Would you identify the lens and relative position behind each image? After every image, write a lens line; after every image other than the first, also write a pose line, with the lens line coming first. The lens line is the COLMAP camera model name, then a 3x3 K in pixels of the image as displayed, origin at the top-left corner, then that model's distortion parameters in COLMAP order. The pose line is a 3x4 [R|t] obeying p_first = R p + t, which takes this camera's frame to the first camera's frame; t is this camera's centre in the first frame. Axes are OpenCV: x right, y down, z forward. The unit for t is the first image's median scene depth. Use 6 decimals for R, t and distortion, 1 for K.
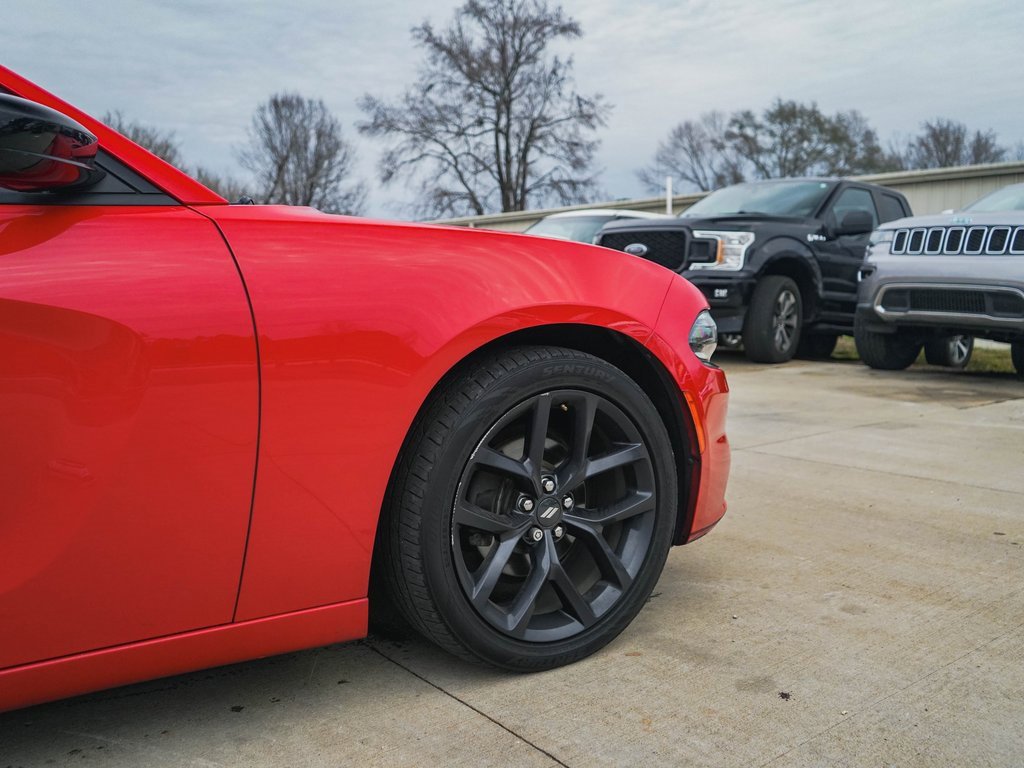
lens RADIAL K [[926.9, 0, 512.0], [0, 926.9, 384.0], [0, 0, 1]] dist [-0.012110, 0.020594]
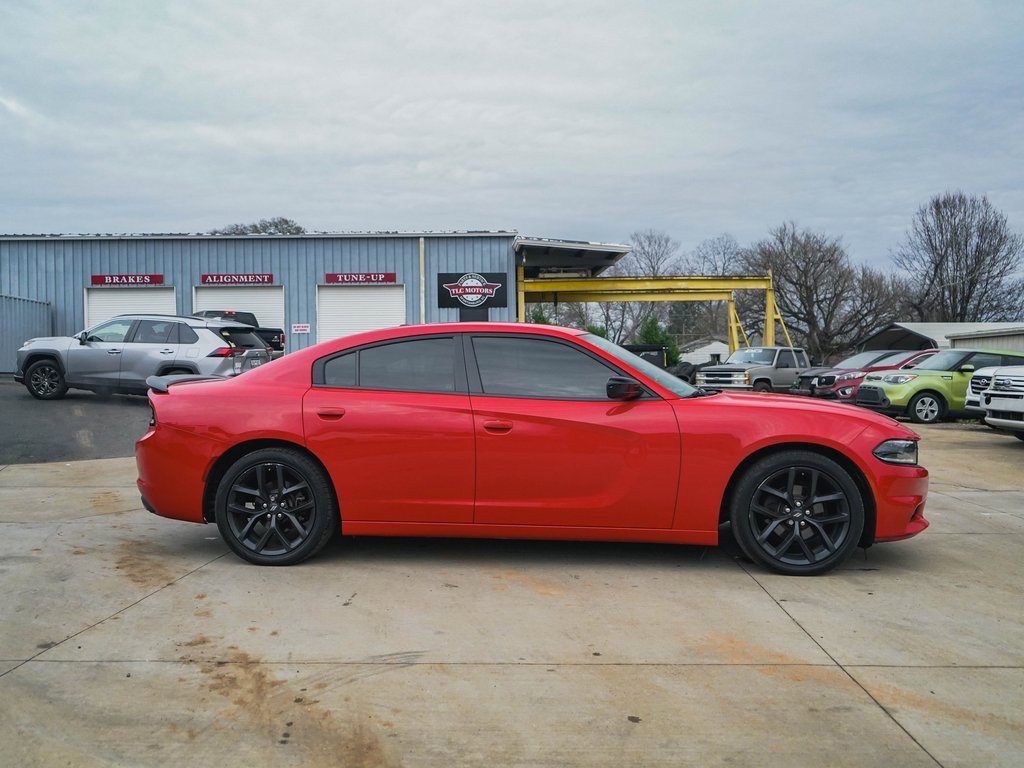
lens RADIAL K [[1386.8, 0, 512.0], [0, 1386.8, 384.0], [0, 0, 1]] dist [-0.000446, -0.003572]
pose [[0.783700, 0.034871, -0.620160, 0.341031], [-0.081639, 0.995544, -0.047189, 0.004635], [0.615751, 0.087612, 0.783055, -0.481397]]
